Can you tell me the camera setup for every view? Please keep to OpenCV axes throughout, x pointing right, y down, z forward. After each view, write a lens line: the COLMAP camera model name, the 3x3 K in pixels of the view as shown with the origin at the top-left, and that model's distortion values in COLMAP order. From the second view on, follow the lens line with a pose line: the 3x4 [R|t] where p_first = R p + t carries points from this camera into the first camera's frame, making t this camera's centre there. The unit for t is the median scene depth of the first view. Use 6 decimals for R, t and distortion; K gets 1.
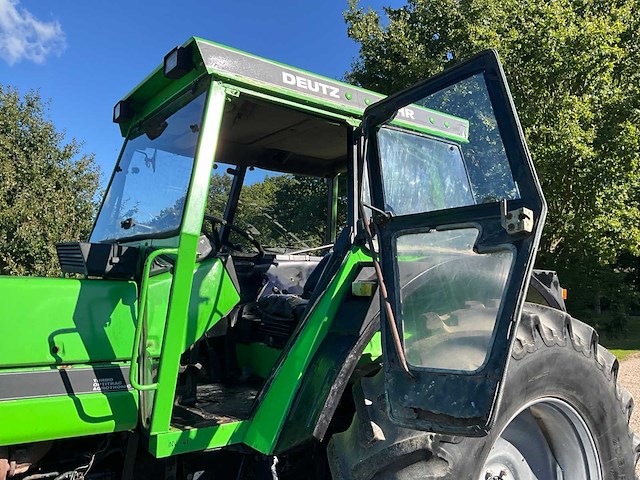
lens RADIAL K [[525.9, 0, 318.7], [0, 525.9, 240.3], [0, 0, 1]] dist [0.086080, -0.158473]
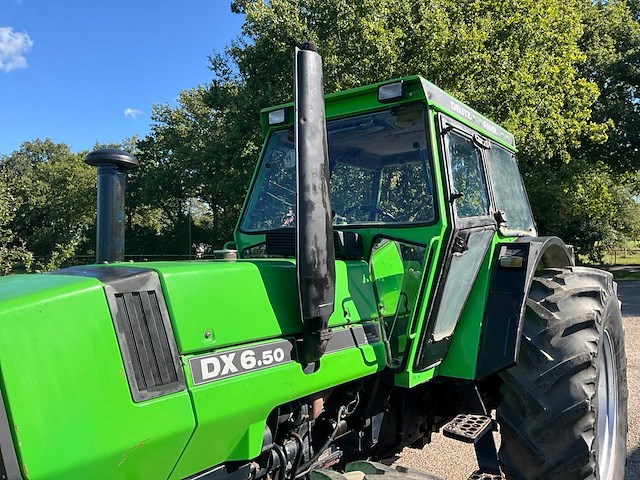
lens RADIAL K [[525.9, 0, 318.7], [0, 525.9, 240.3], [0, 0, 1]] dist [0.086080, -0.158473]
pose [[0.951521, -0.015890, 0.307172, -0.160542], [0.000418, 0.998730, 0.050371, -0.006967], [-0.307583, -0.047801, 0.950320, -0.036032]]
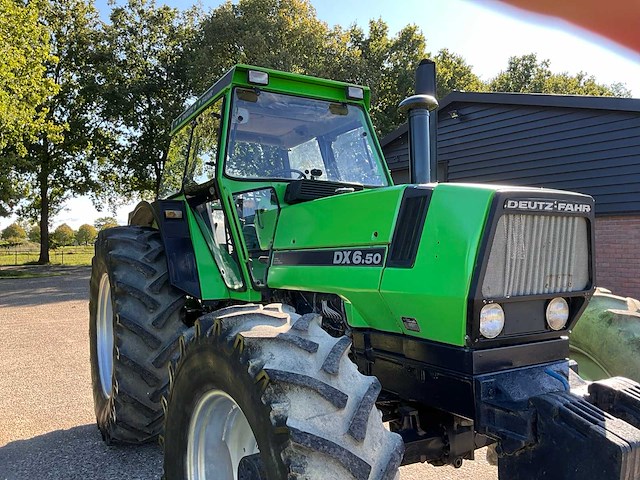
lens RADIAL K [[525.9, 0, 318.7], [0, 525.9, 240.3], [0, 0, 1]] dist [0.086080, -0.158473]
pose [[0.114727, 0.006796, 0.993374, -0.404788], [-0.058424, 0.998292, -0.000083, 0.036121], [-0.991678, -0.058027, 0.114928, 0.169822]]
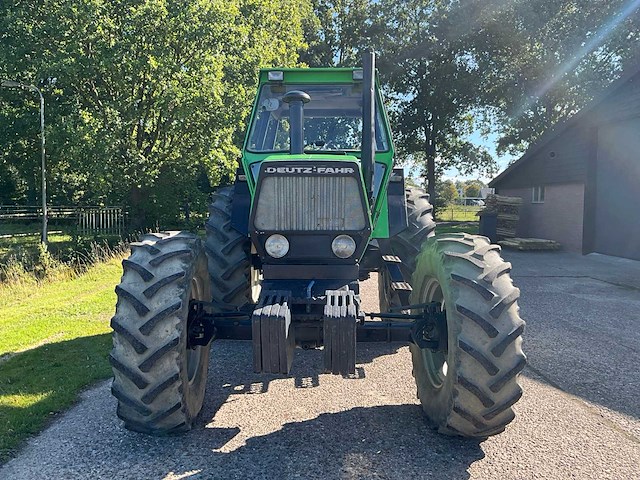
lens RADIAL K [[525.9, 0, 318.7], [0, 525.9, 240.3], [0, 0, 1]] dist [0.086080, -0.158473]
pose [[0.611644, -0.052255, 0.789406, -0.422401], [-0.053795, 0.992760, 0.107398, 0.025934], [-0.789302, -0.108155, 0.604404, -0.058289]]
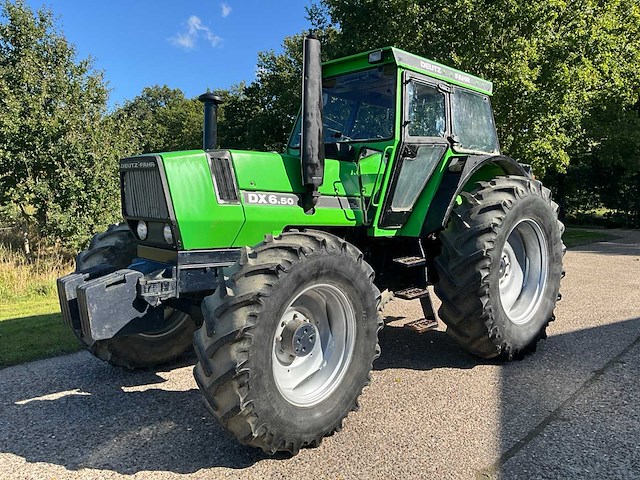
lens RADIAL K [[524.6, 0, 320.0], [0, 524.6, 240.0], [0, 0, 1]] dist [0.100823, -0.188390]
pose [[0.992044, 0.003759, 0.125834, -0.143142], [-0.022592, 0.988642, 0.148581, 0.014256], [-0.123847, -0.150242, 0.980862, -0.216024]]
